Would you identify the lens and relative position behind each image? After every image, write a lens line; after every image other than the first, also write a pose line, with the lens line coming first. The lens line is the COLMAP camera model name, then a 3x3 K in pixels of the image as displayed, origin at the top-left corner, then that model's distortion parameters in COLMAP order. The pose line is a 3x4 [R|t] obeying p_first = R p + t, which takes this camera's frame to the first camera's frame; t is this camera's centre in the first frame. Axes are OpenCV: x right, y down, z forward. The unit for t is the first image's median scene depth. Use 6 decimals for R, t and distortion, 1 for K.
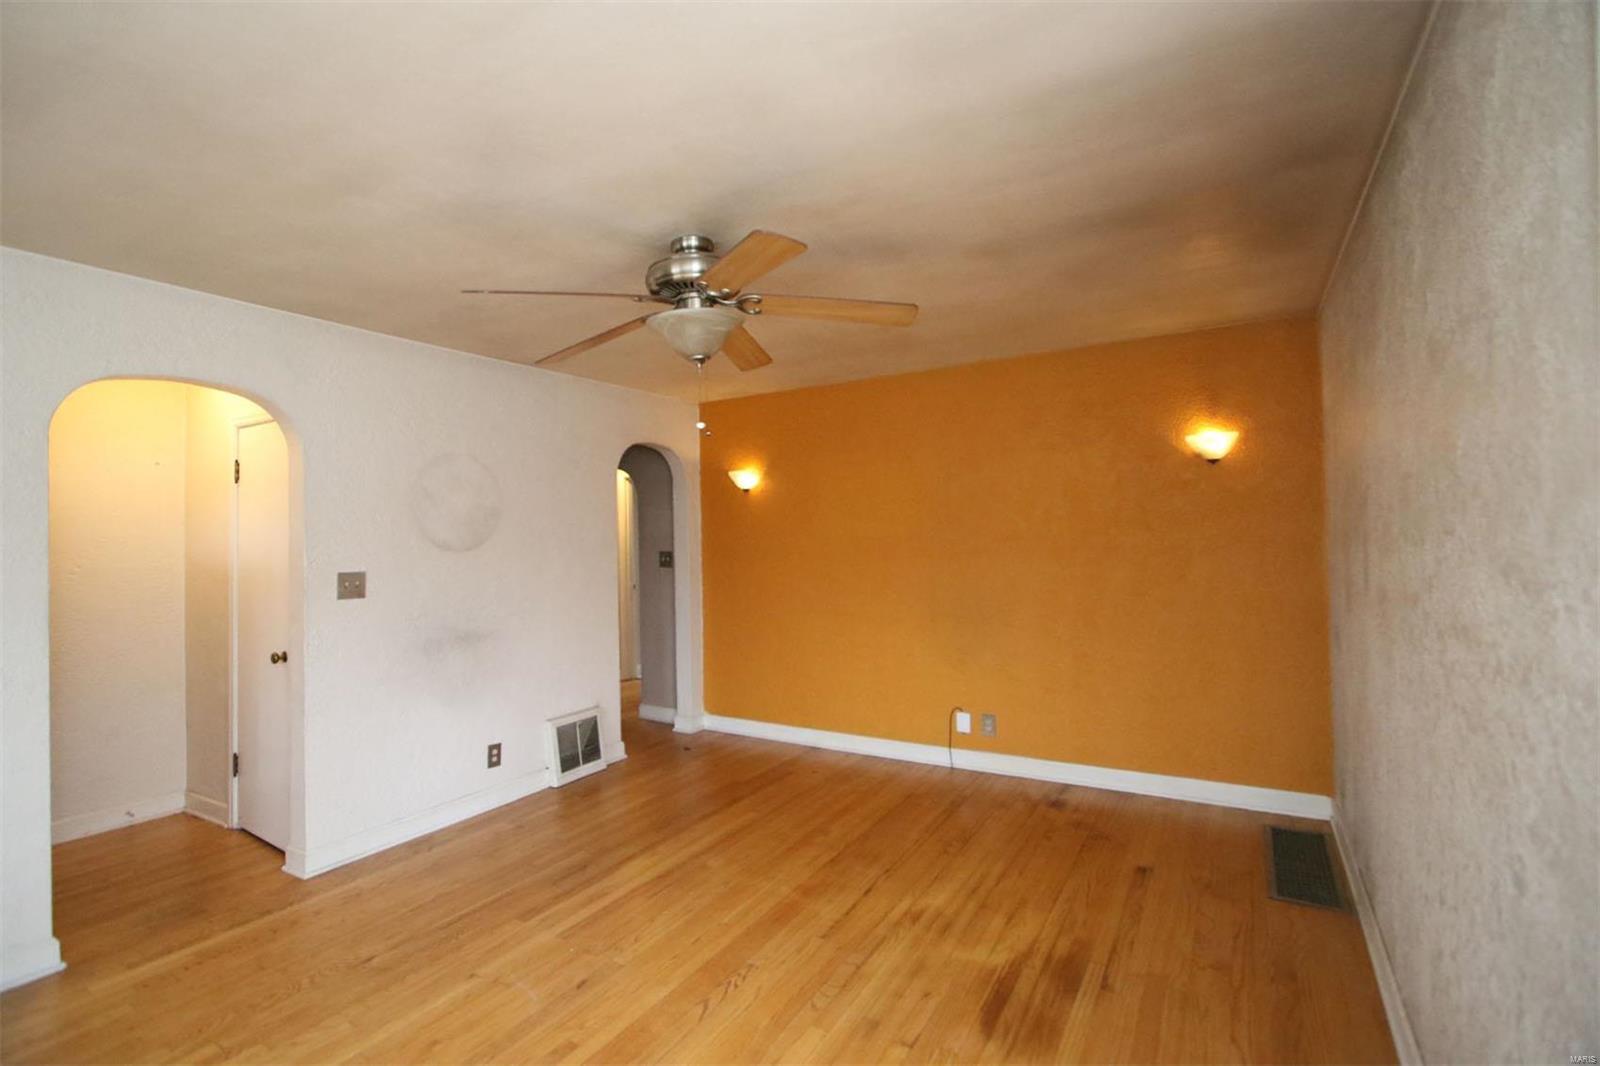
lens RADIAL K [[726.0, 0, 787.1], [0, 726.0, 518.1], [0, 0, 1]] dist [-0.018458, 0.001245]
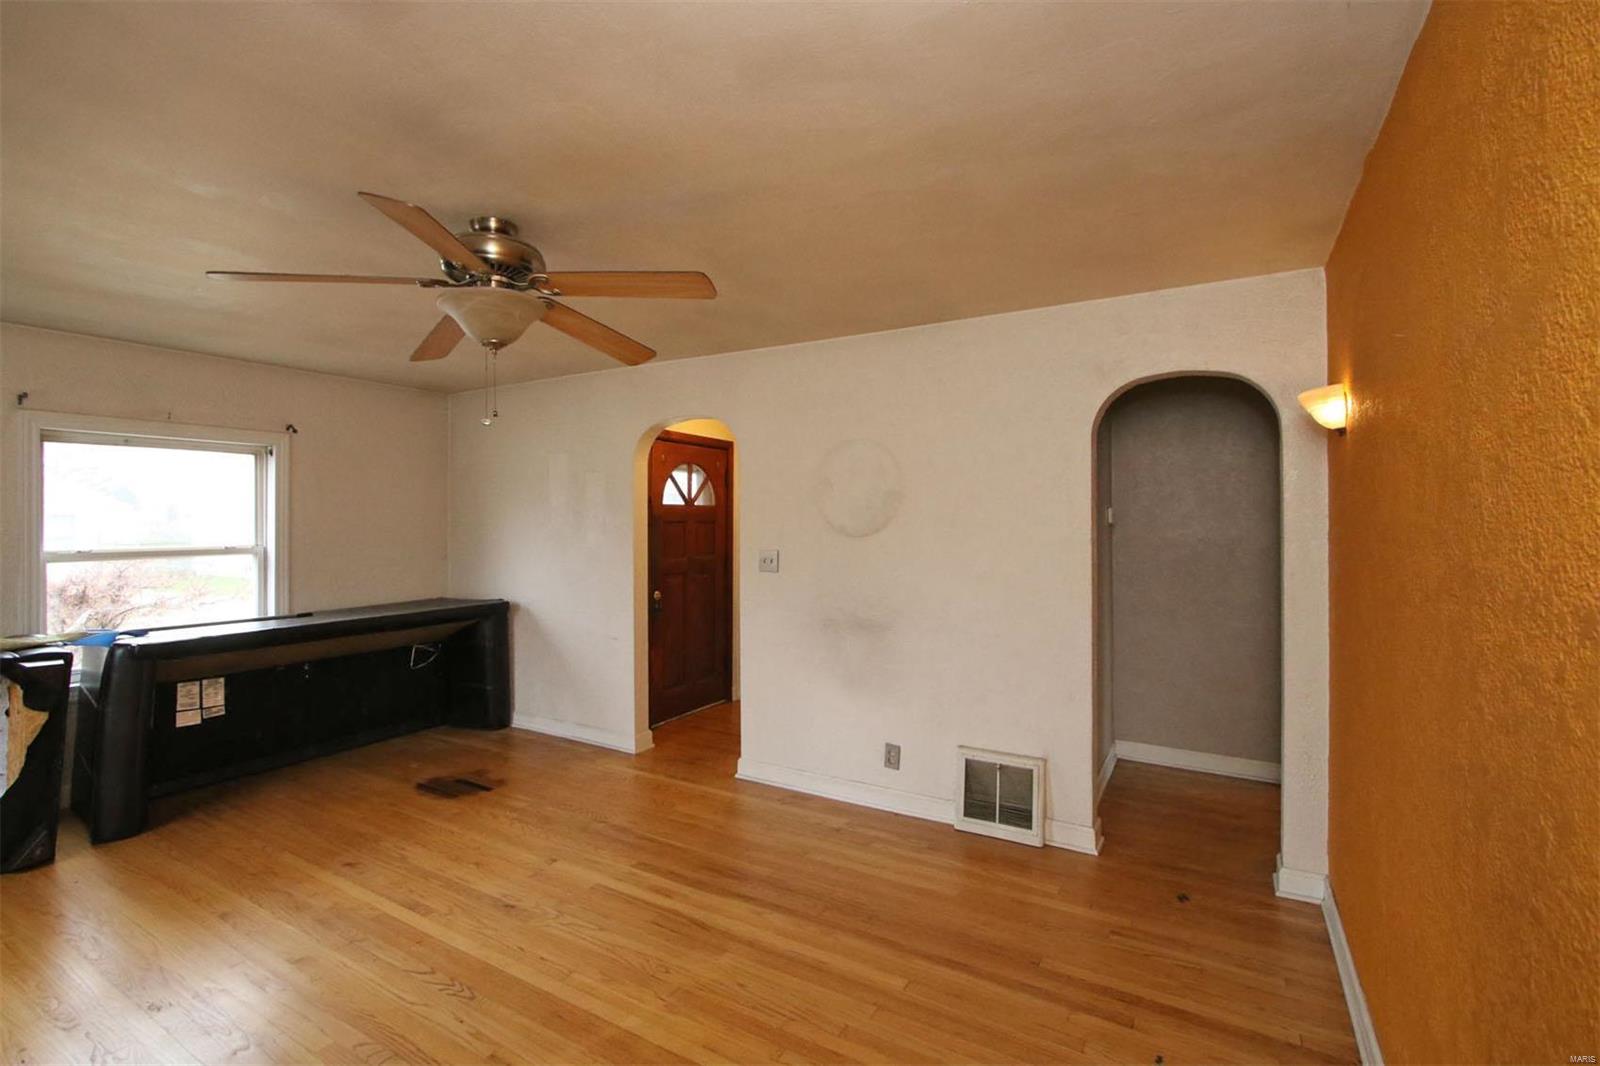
lens RADIAL K [[726.0, 0, 787.1], [0, 726.0, 518.1], [0, 0, 1]] dist [-0.018458, 0.001245]
pose [[0.008550, 0.014578, -0.999857, 0.676910], [0.024295, 0.999596, 0.014782, 0.003927], [0.999668, -0.024418, 0.008192, 1.109392]]
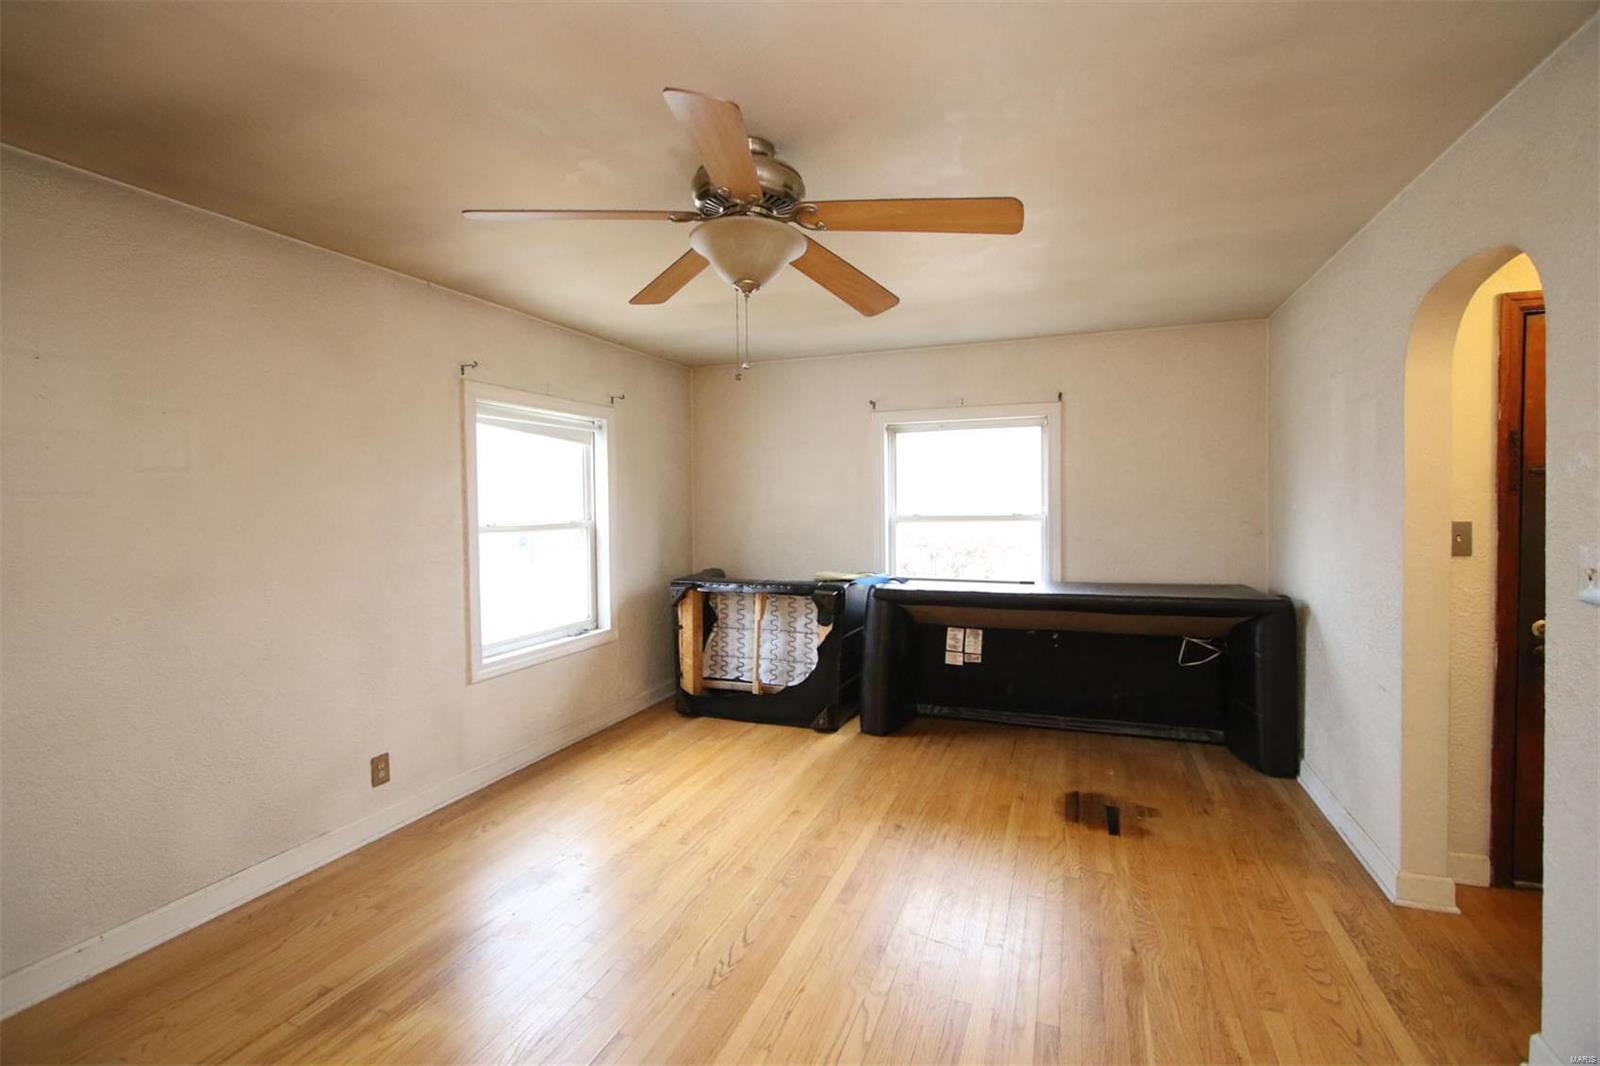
lens RADIAL K [[726.0, 0, 787.1], [0, 726.0, 518.1], [0, 0, 1]] dist [-0.018458, 0.001245]
pose [[-0.985824, 0.037286, -0.163589, -0.016055], [0.036571, 0.999304, 0.007384, 0.035467], [0.163750, 0.001297, -0.986501, 1.483593]]
